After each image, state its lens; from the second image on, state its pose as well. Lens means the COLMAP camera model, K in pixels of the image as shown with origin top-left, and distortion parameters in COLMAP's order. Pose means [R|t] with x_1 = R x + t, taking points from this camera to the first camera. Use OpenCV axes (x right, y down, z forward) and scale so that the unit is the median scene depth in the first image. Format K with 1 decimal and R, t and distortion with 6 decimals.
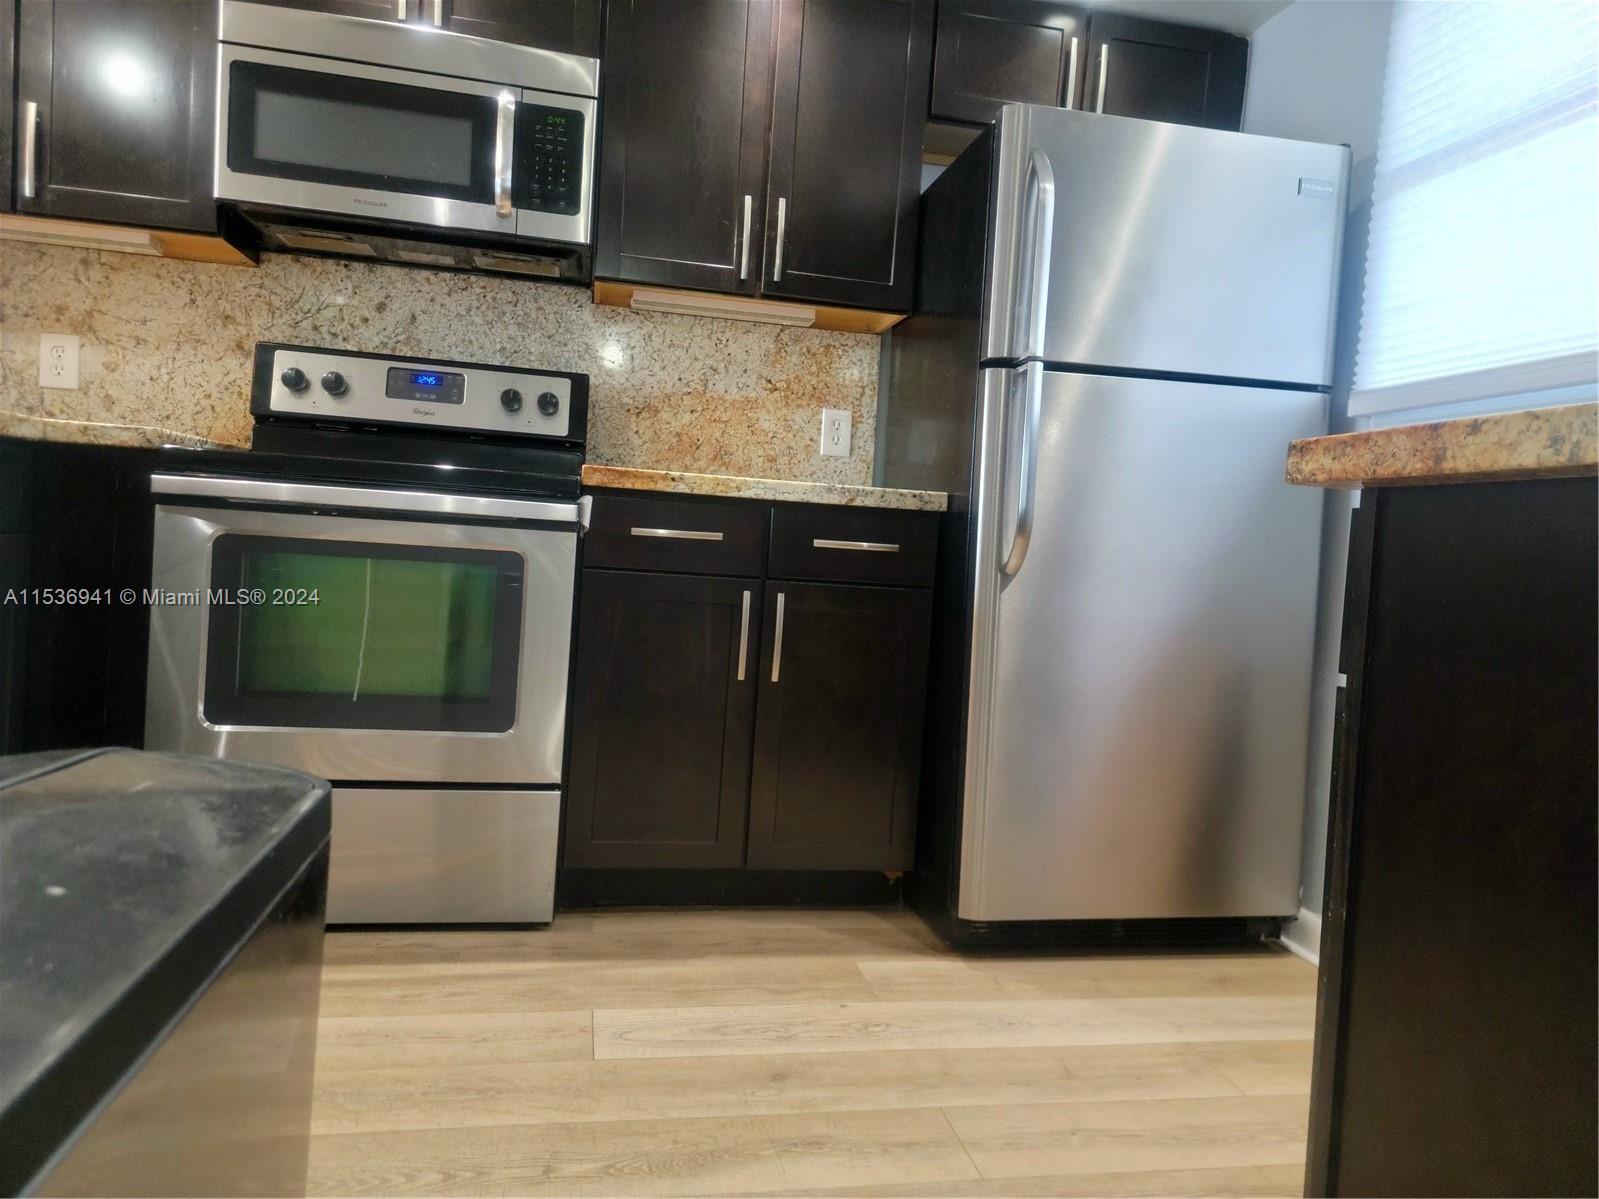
lens RADIAL K [[1124.0, 0, 801.2], [0, 1124.0, 597.3], [0, 0, 1]] dist [0.080625, -0.059139]
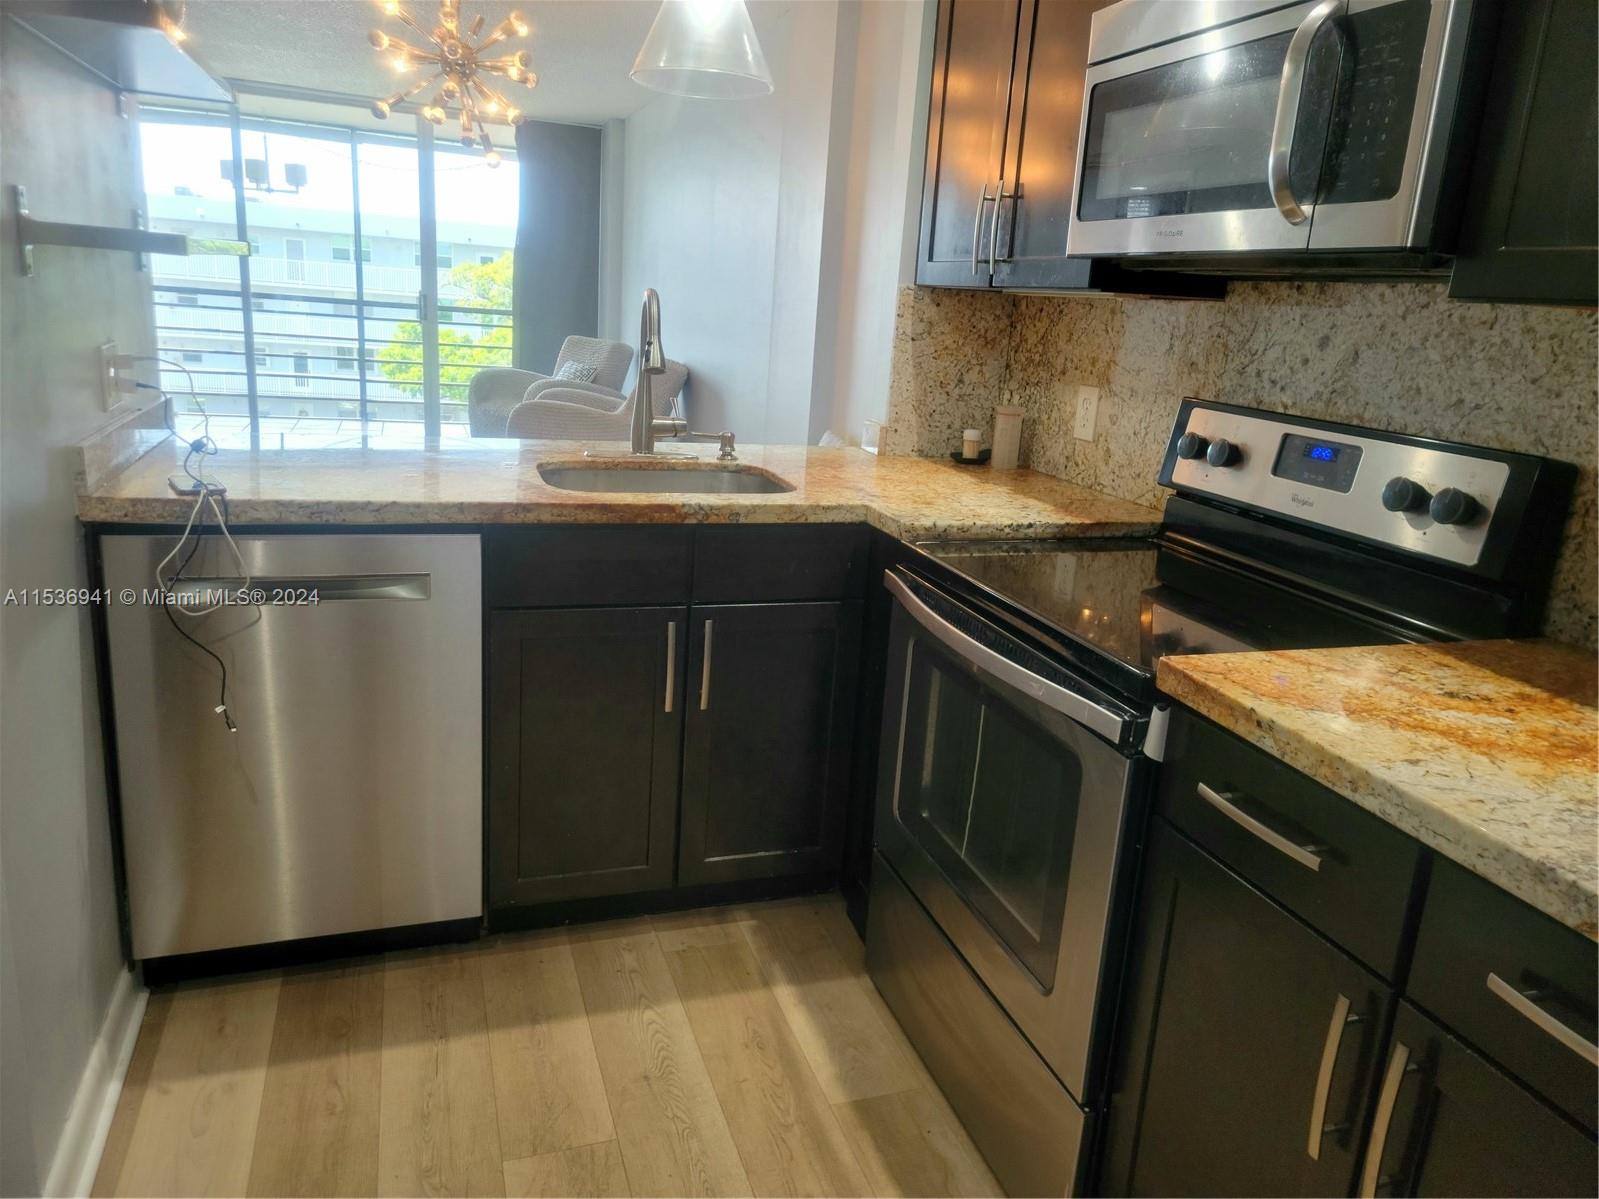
lens RADIAL K [[1124.0, 0, 798.1], [0, 1124.0, 595.9], [0, 0, 1]] dist [0.080625, -0.059139]
pose [[0.111341, 0.210502, -0.971232, 0.318664], [-0.098842, 0.974809, 0.199946, -0.213693], [0.988855, 0.073736, 0.129342, 0.606277]]
